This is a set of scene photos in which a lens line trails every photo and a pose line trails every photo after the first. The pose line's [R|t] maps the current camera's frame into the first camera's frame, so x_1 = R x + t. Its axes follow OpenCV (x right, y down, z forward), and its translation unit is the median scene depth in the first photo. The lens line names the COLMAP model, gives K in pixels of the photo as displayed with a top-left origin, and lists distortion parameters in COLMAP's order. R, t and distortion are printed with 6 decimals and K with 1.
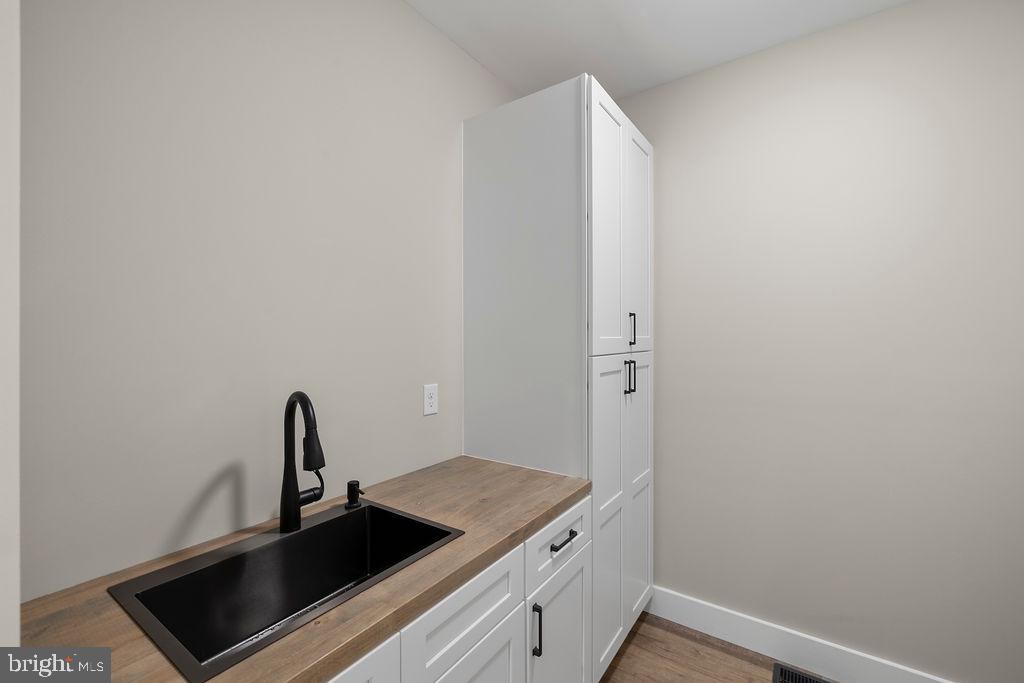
lens RADIAL K [[434.9, 0, 510.3], [0, 434.9, 337.8], [0, 0, 1]] dist [-0.001959, 0.000015]
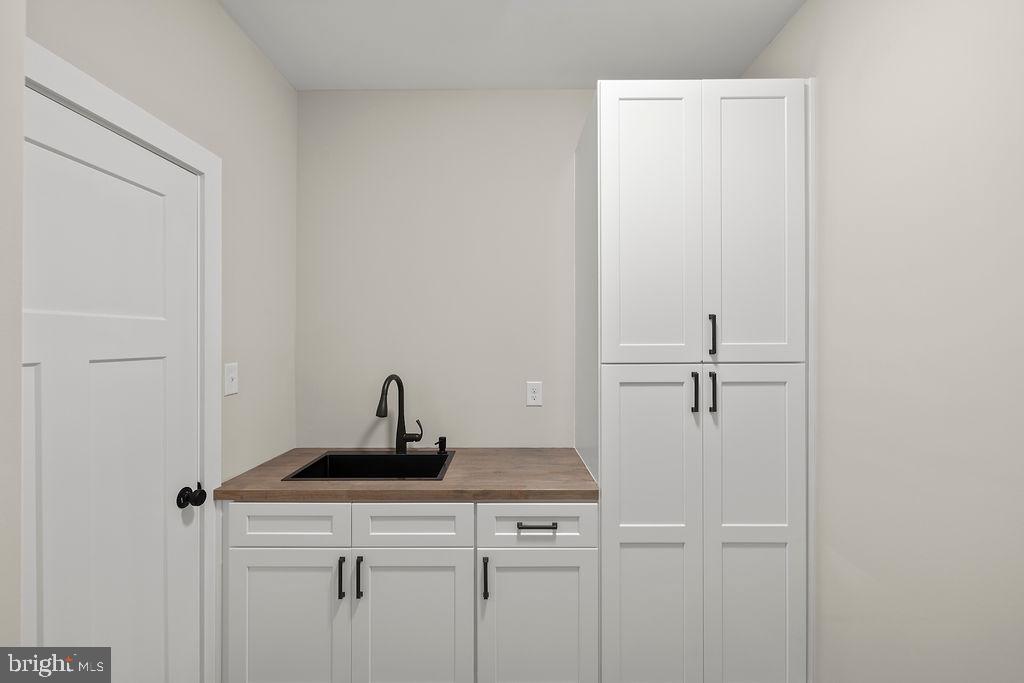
lens RADIAL K [[434.9, 0, 508.7], [0, 434.9, 342.3], [0, 0, 1]] dist [-0.001959, 0.000015]
pose [[0.563678, 0.001782, -0.825993, 0.922025], [0.001608, 0.999993, 0.003255, -0.009974], [0.825993, -0.003163, 0.563671, 0.283427]]
